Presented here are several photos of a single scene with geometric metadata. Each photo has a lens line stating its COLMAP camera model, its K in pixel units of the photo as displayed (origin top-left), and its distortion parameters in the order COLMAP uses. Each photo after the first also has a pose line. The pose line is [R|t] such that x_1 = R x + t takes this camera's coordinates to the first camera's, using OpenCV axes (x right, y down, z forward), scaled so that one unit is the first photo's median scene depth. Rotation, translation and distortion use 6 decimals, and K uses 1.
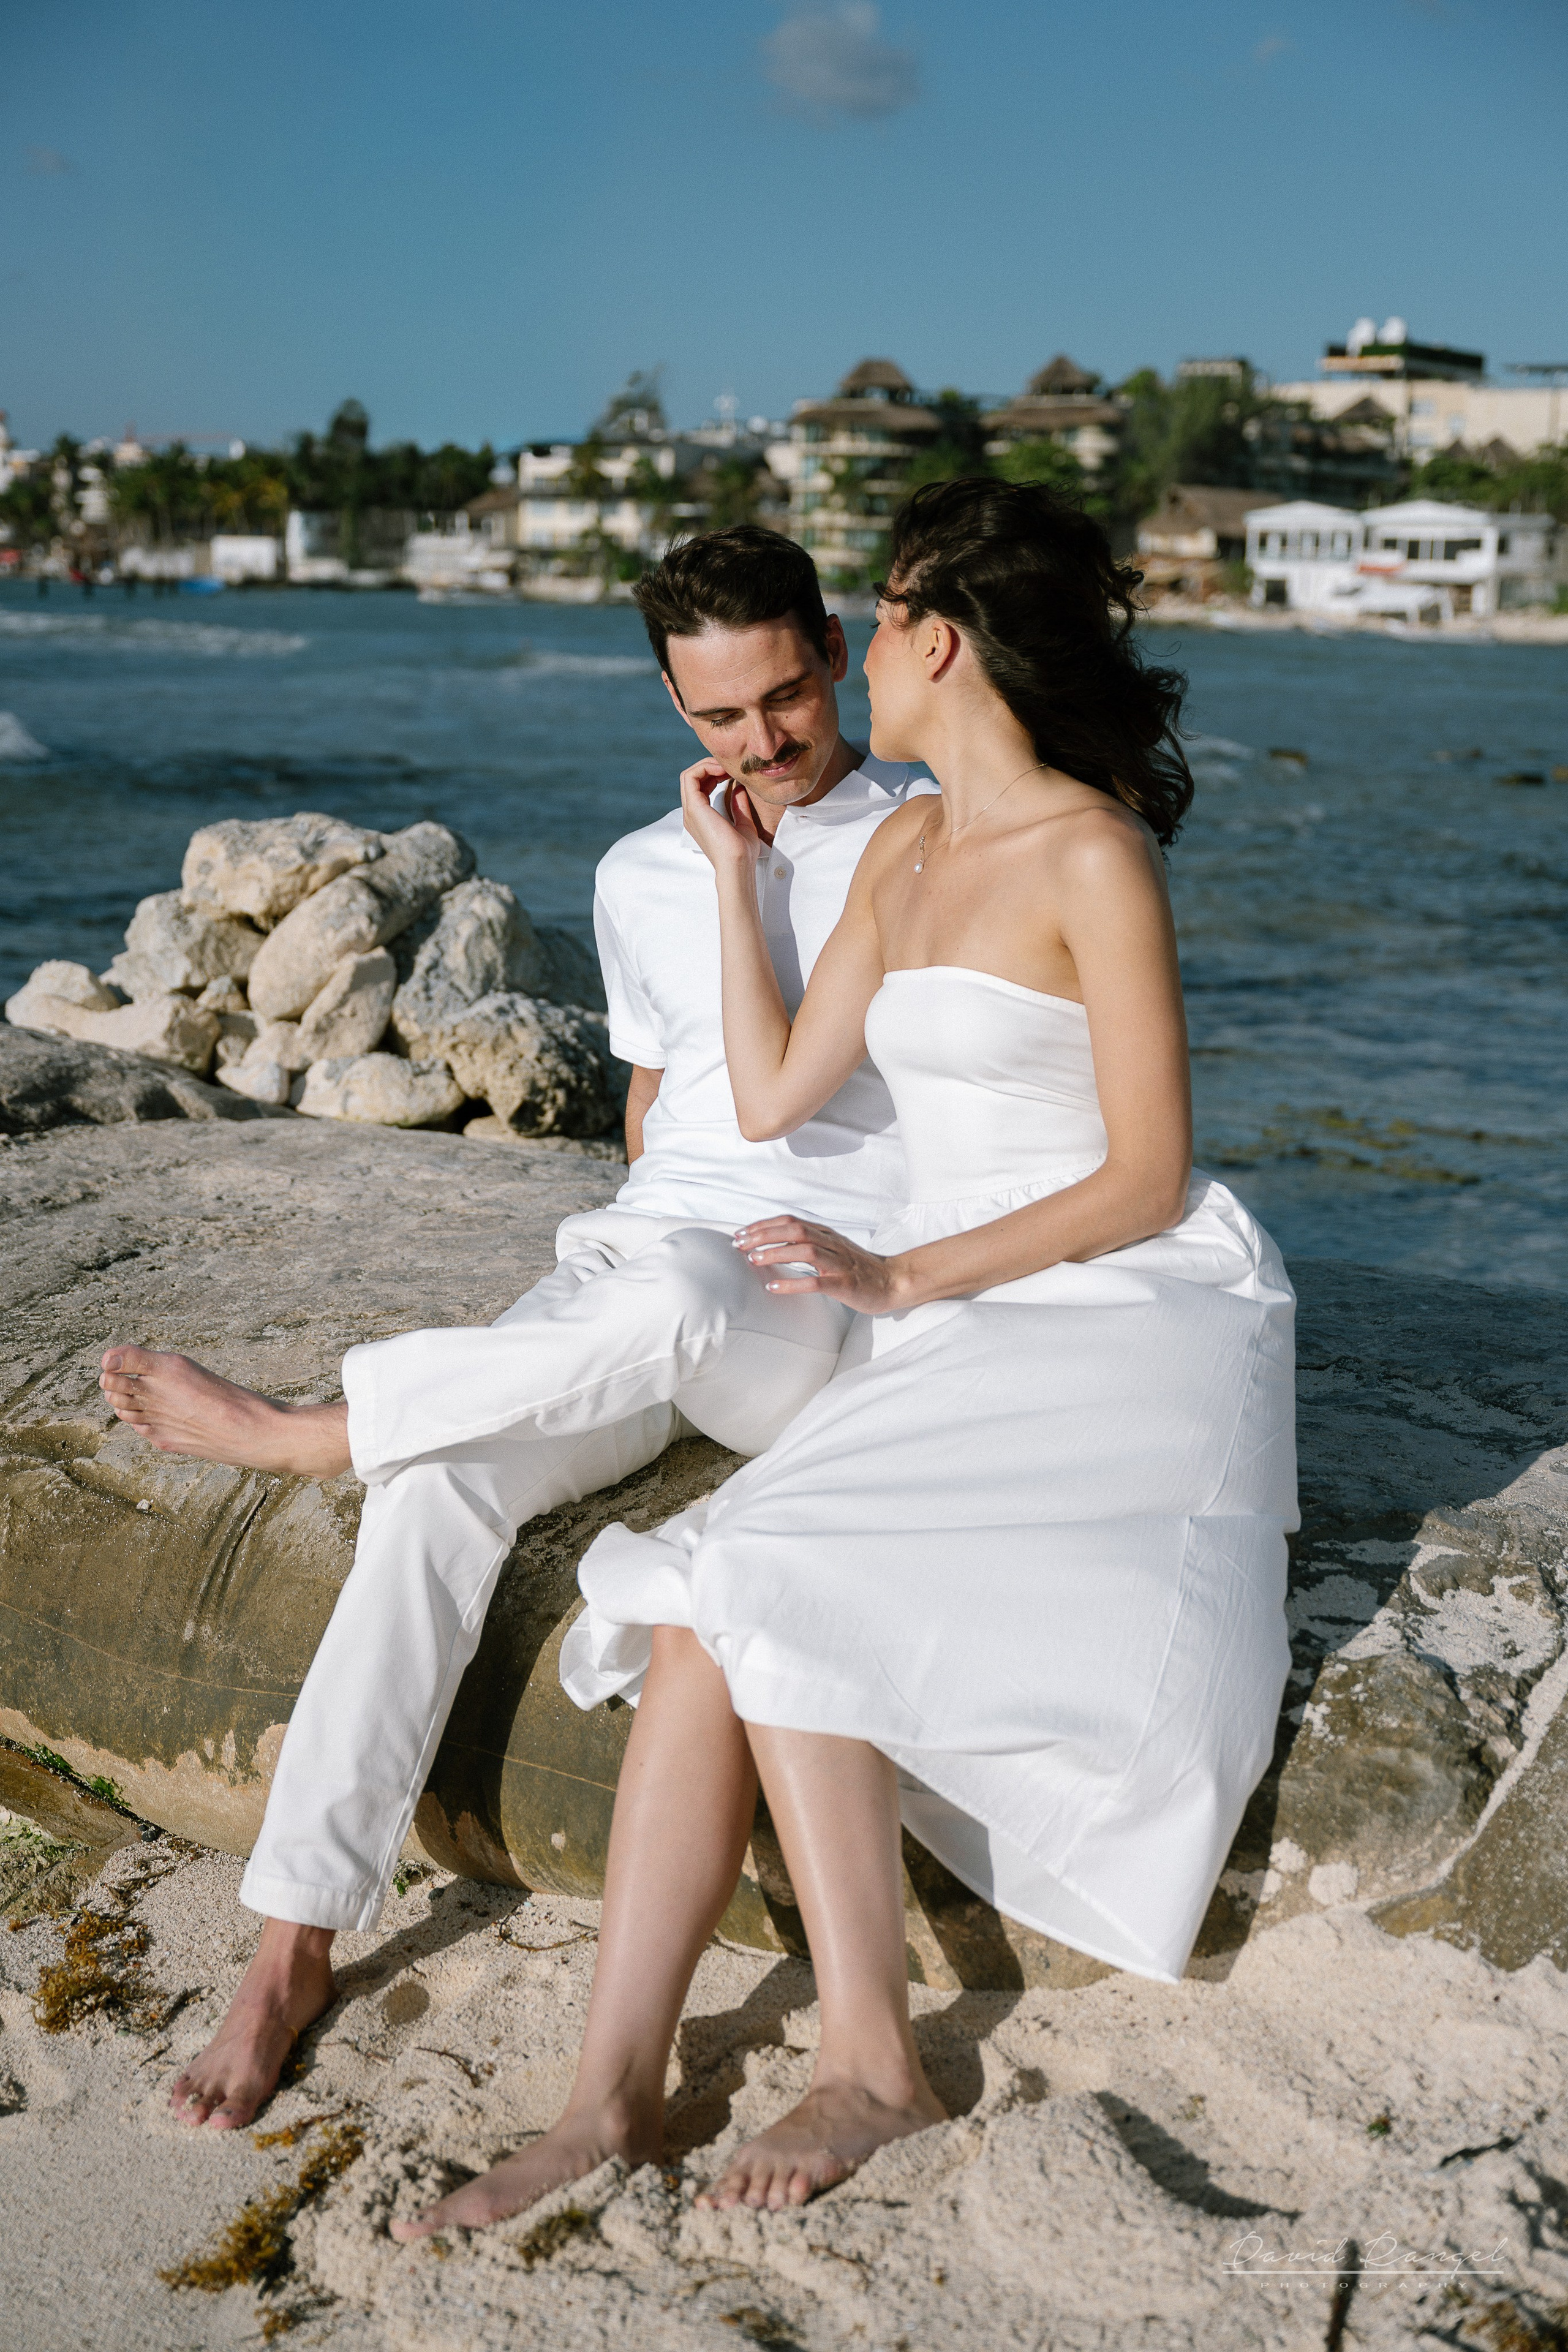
lens RADIAL K [[3155.3, 0, 778.9], [0, 3155.3, 1160.7], [0, 0, 1]] dist [-0.004001, 0.000000]
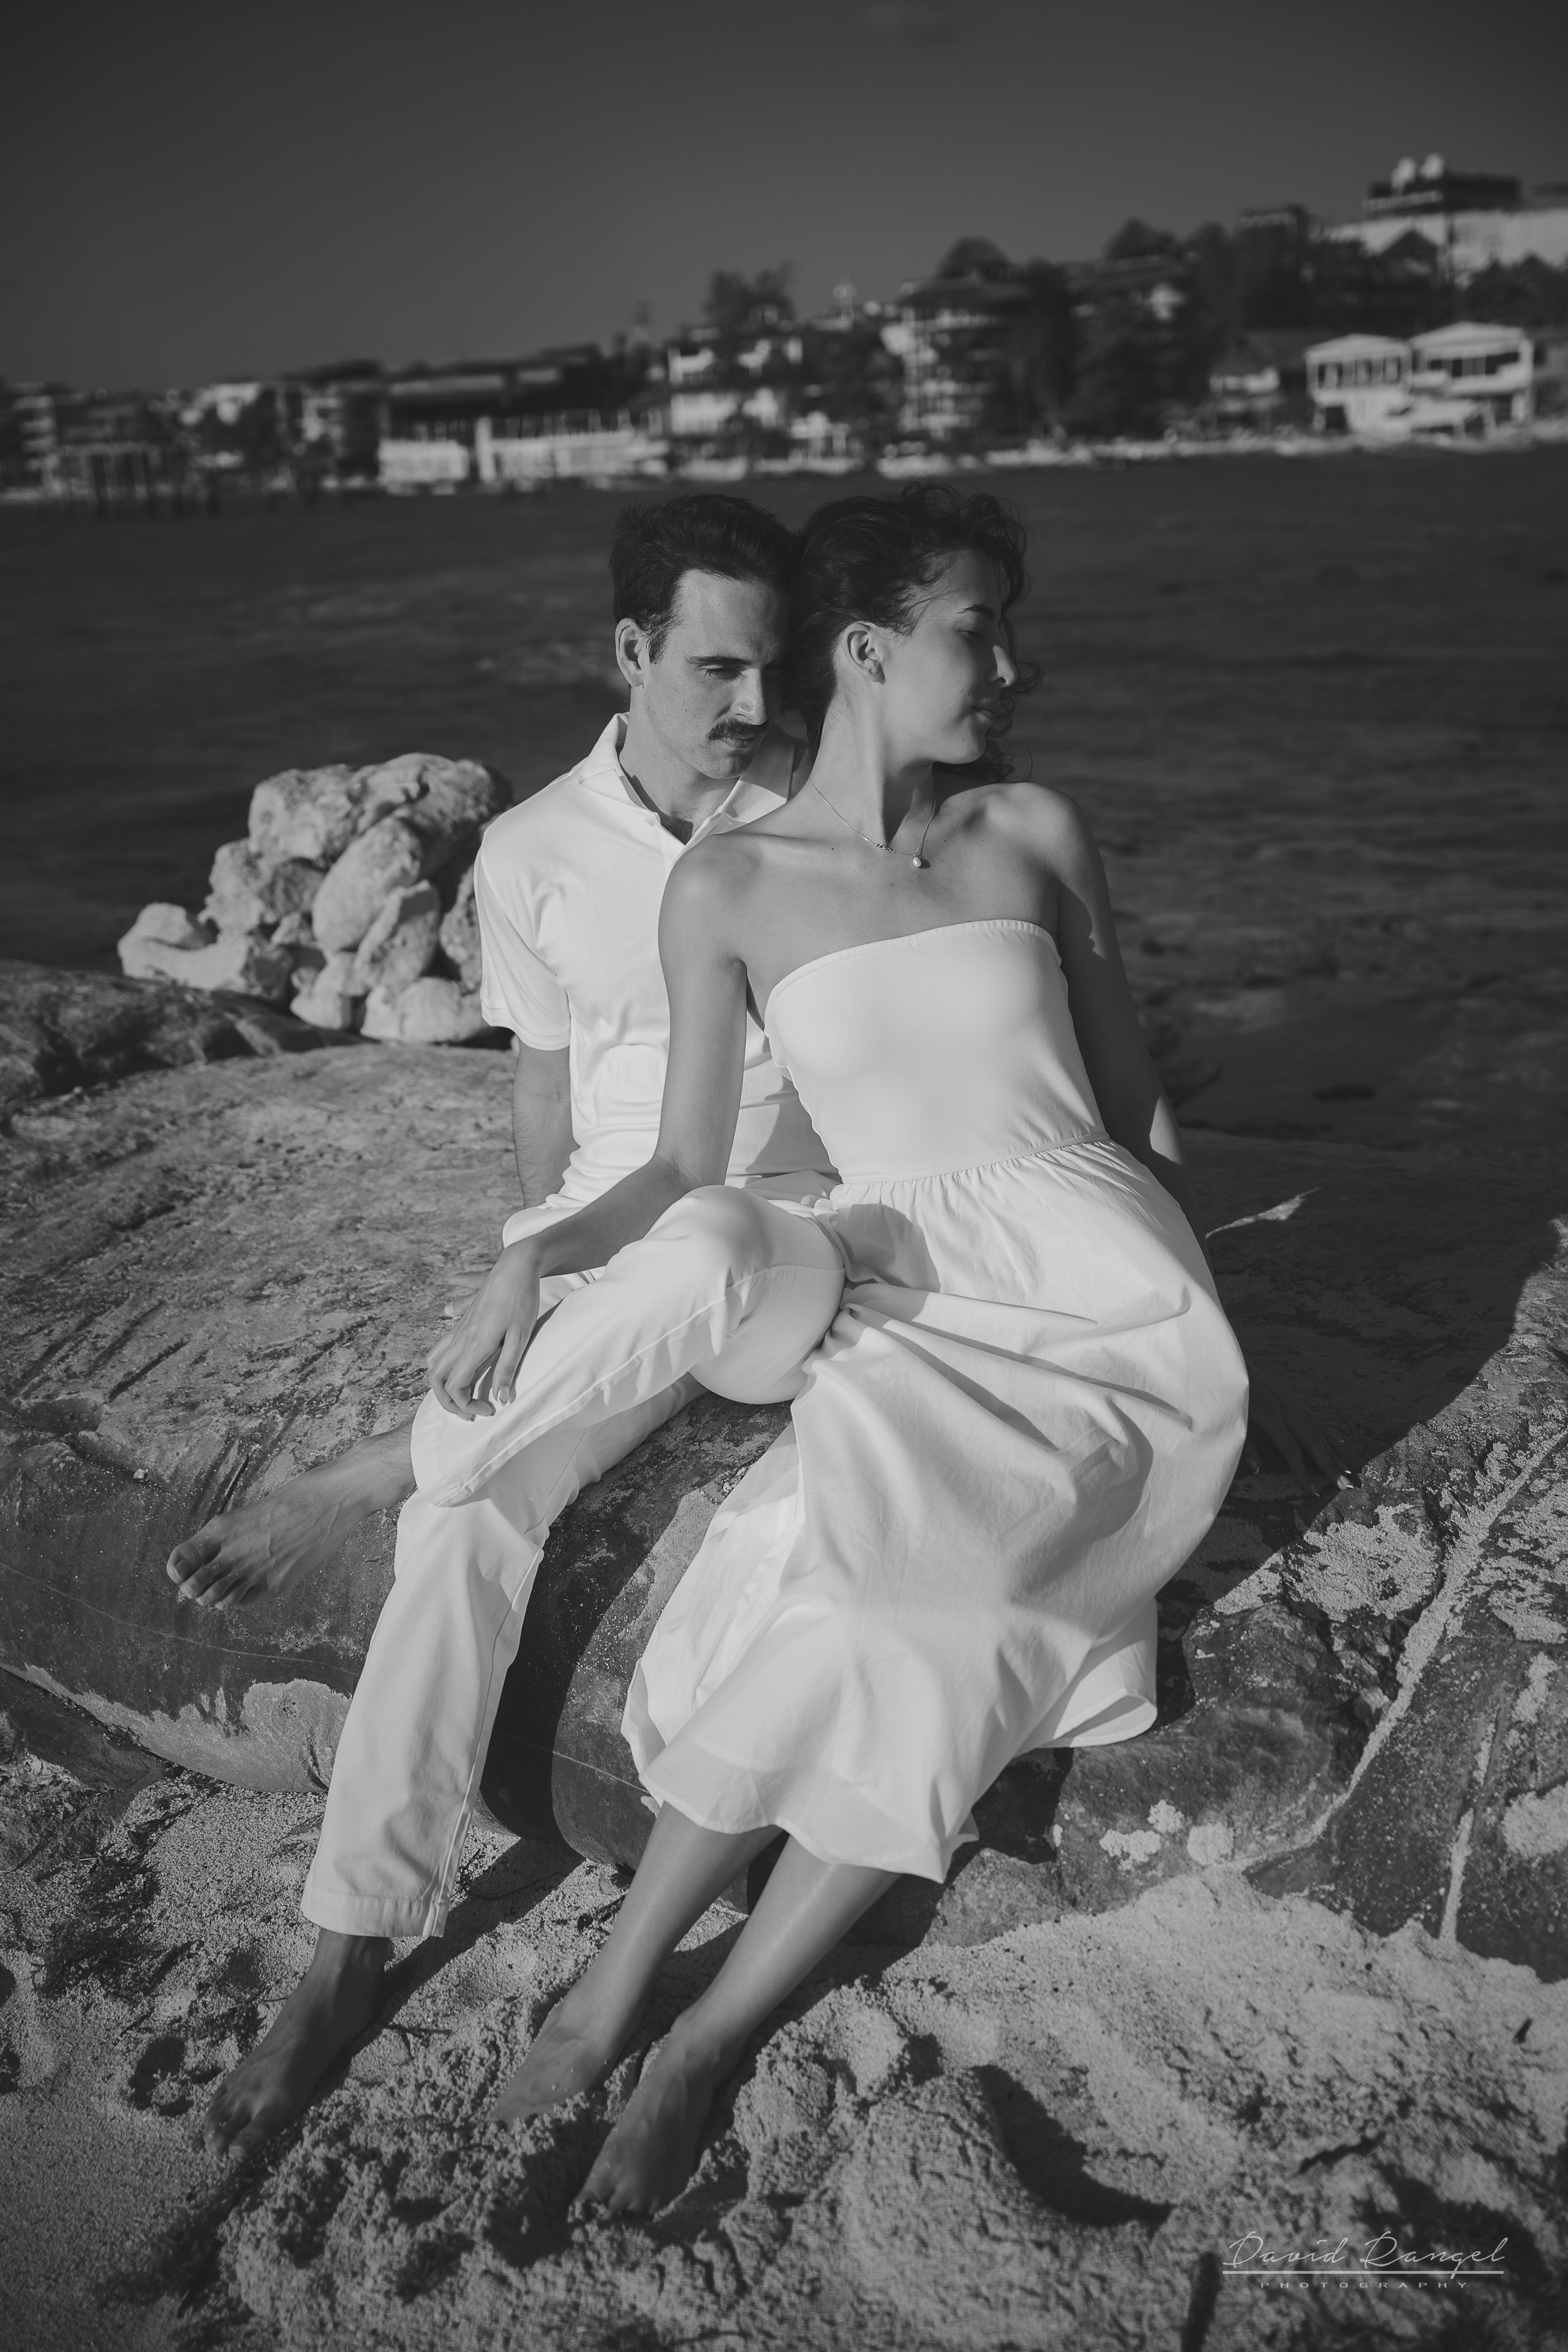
lens RADIAL K [[2635.2, 0, 776.9], [0, 2635.2, 1160.8], [0, 0, 1]] dist [0.072550, 0.000000]
pose [[0.995358, -0.065212, -0.070778, 0.080877], [0.070825, 0.994282, 0.079916, -0.050798], [0.065162, -0.084558, 0.994286, 0.112209]]
